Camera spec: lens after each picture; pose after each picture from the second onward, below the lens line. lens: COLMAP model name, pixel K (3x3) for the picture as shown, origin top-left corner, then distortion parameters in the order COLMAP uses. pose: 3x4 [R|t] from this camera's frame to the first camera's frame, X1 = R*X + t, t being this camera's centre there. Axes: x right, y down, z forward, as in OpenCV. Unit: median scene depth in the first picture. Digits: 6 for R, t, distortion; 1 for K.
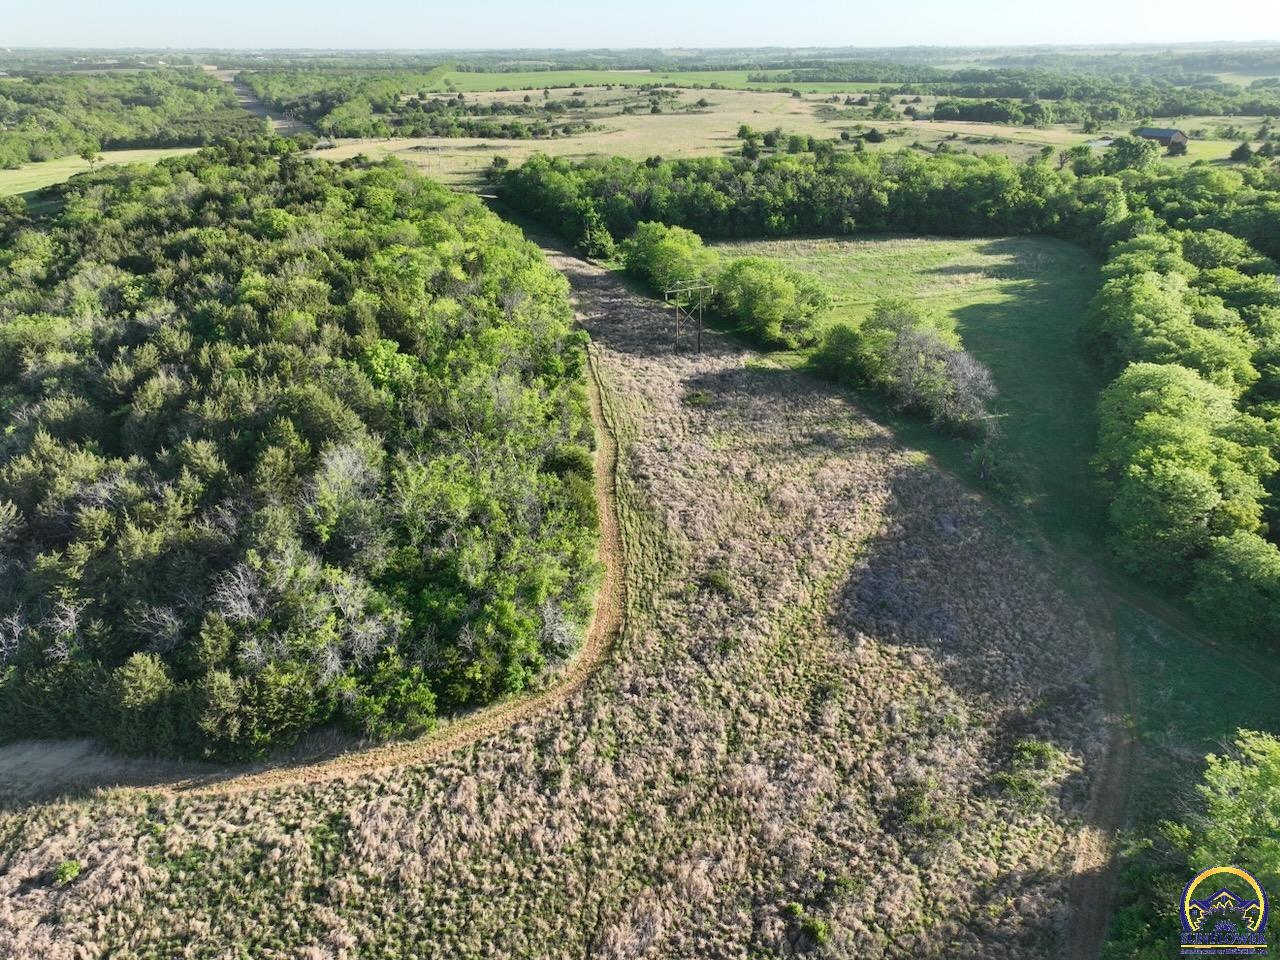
lens RADIAL K [[898.4, 0, 642.1], [0, 898.4, 478.3], [0, 0, 1]] dist [-0.003636, 0.023035]
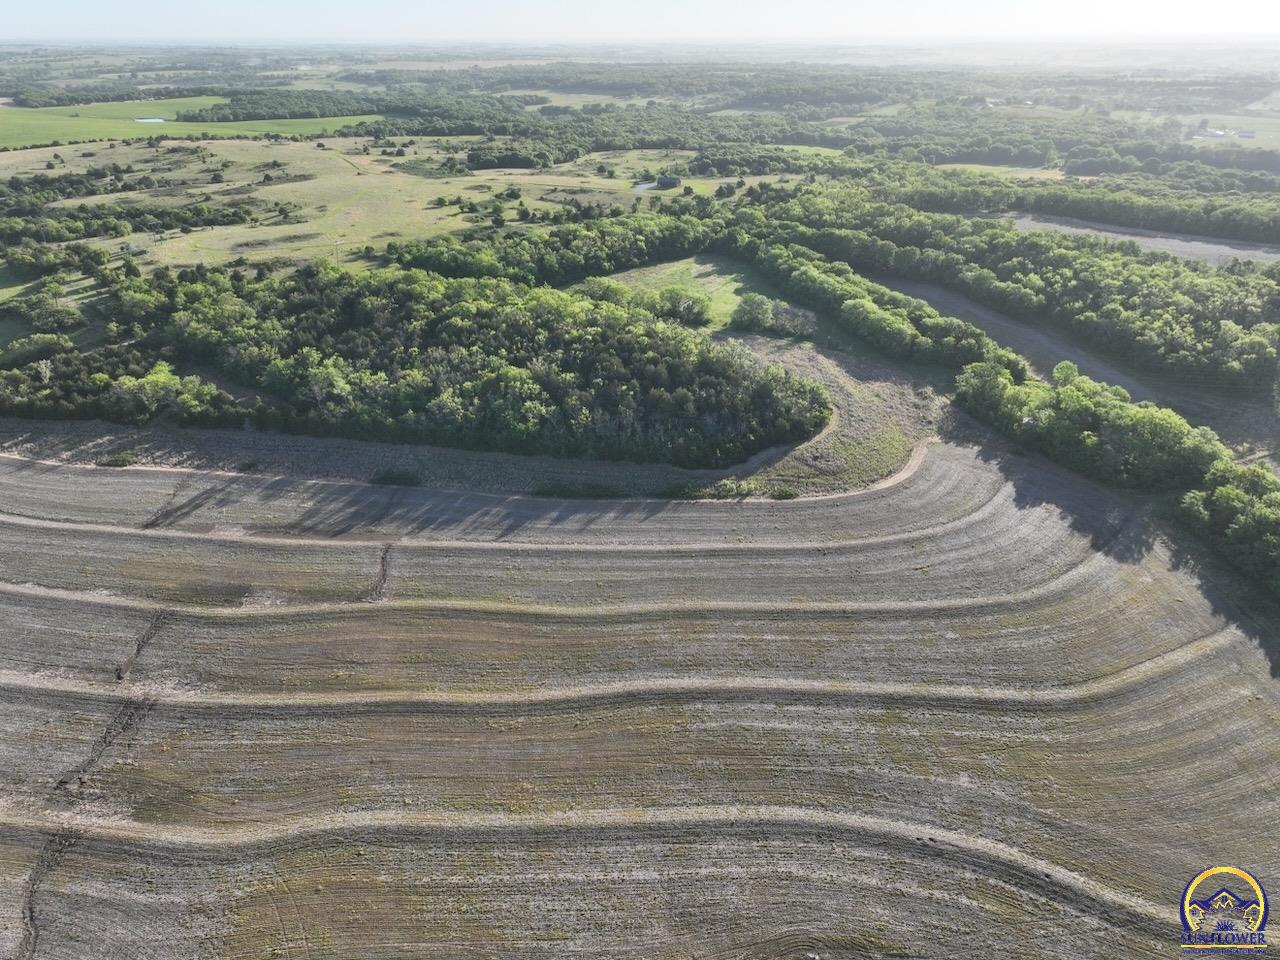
lens RADIAL K [[898.4, 0, 640.5], [0, 898.4, 481.2], [0, 0, 1]] dist [-0.003636, 0.023035]
pose [[0.763308, -0.285071, 0.579738, -1.504881], [0.279647, 0.954746, 0.101276, -0.040216], [-0.582374, 0.084817, 0.808484, -0.766700]]
